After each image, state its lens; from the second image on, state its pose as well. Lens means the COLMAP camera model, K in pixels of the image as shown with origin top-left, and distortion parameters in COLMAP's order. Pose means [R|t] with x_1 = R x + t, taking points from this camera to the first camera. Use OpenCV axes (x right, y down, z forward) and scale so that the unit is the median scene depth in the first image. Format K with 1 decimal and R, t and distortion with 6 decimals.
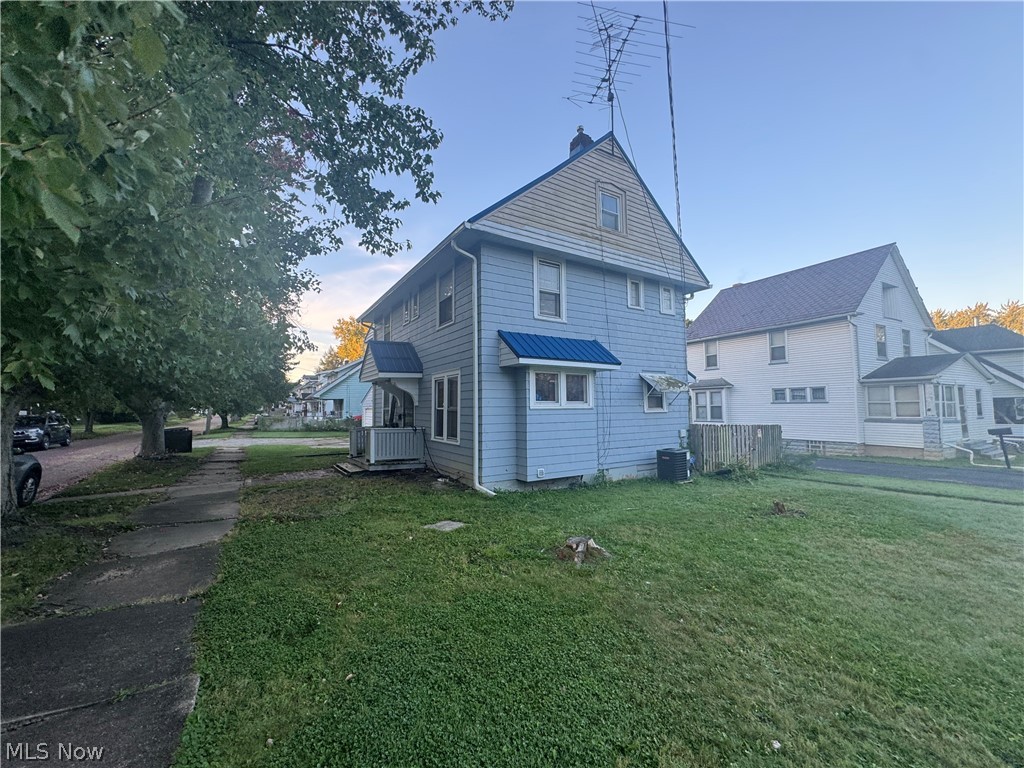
lens RADIAL K [[410.1, 0, 512.0], [0, 410.1, 384.0], [0, 0, 1]] dist [-0.002344, -0.000131]
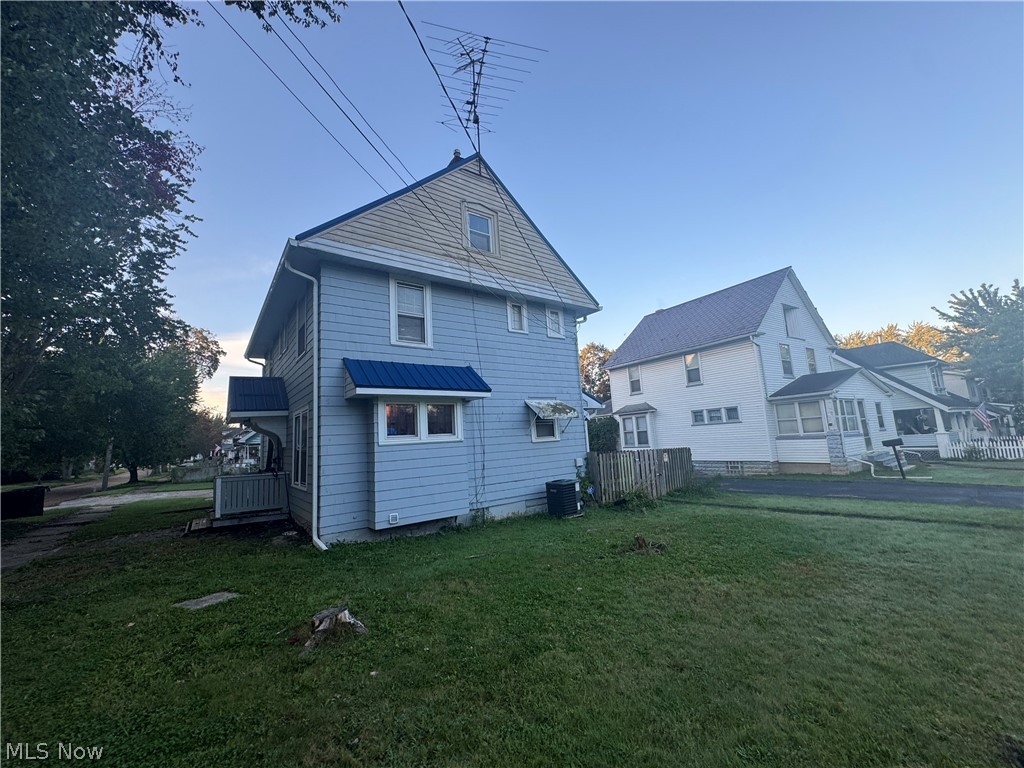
lens RADIAL K [[410.1, 0, 512.0], [0, 410.1, 384.0], [0, 0, 1]] dist [-0.002344, -0.000131]
pose [[0.995308, -0.038967, 0.088559, 0.205362], [0.046083, 0.995747, -0.079782, 0.010455], [-0.085074, 0.083489, 0.992871, 0.071224]]
